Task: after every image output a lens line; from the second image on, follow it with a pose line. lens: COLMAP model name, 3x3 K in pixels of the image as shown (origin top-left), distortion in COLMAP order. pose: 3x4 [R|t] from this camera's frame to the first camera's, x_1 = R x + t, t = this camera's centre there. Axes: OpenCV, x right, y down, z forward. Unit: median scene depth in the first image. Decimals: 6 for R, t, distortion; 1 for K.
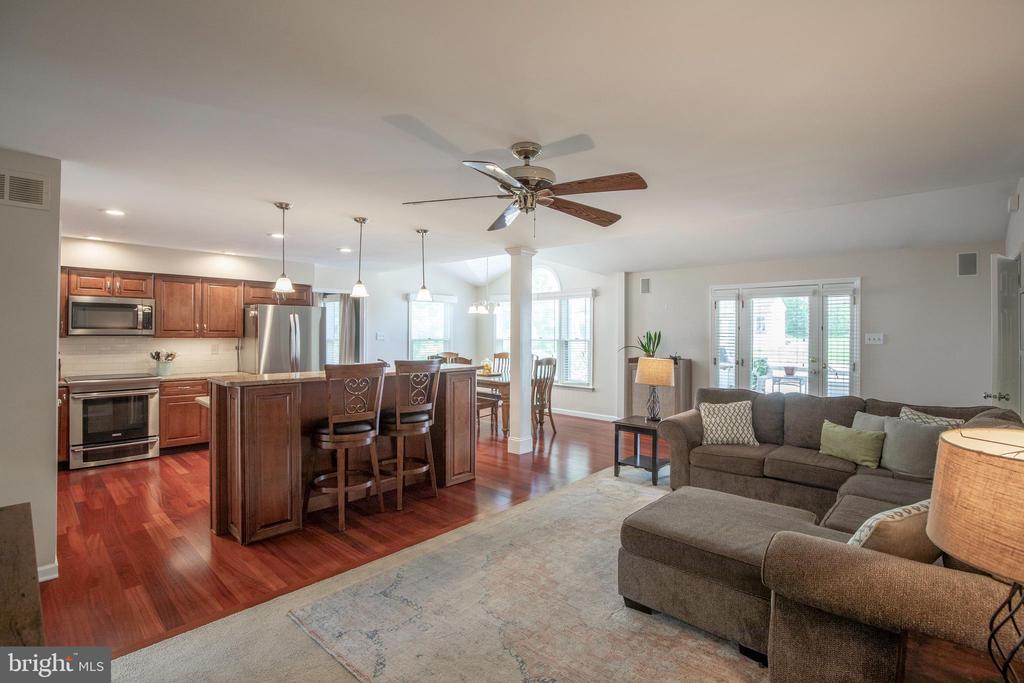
lens RADIAL K [[471.0, 0, 514.3], [0, 471.0, 331.2], [0, 0, 1]] dist [-0.024583, 0.000095]
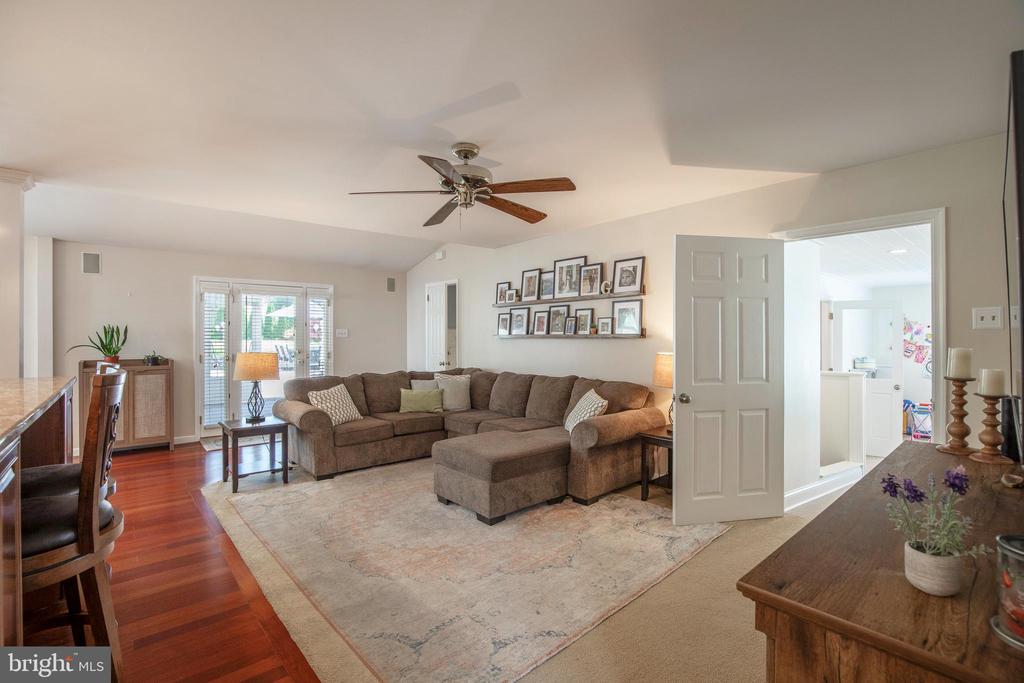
lens RADIAL K [[471.0, 0, 513.0], [0, 471.0, 337.7], [0, 0, 1]] dist [-0.024583, 0.000095]
pose [[0.117617, -0.005340, 0.993045, -0.767555], [0.000468, 0.999986, 0.005322, 0.035350], [-0.993059, -0.000161, 0.117618, 0.559739]]
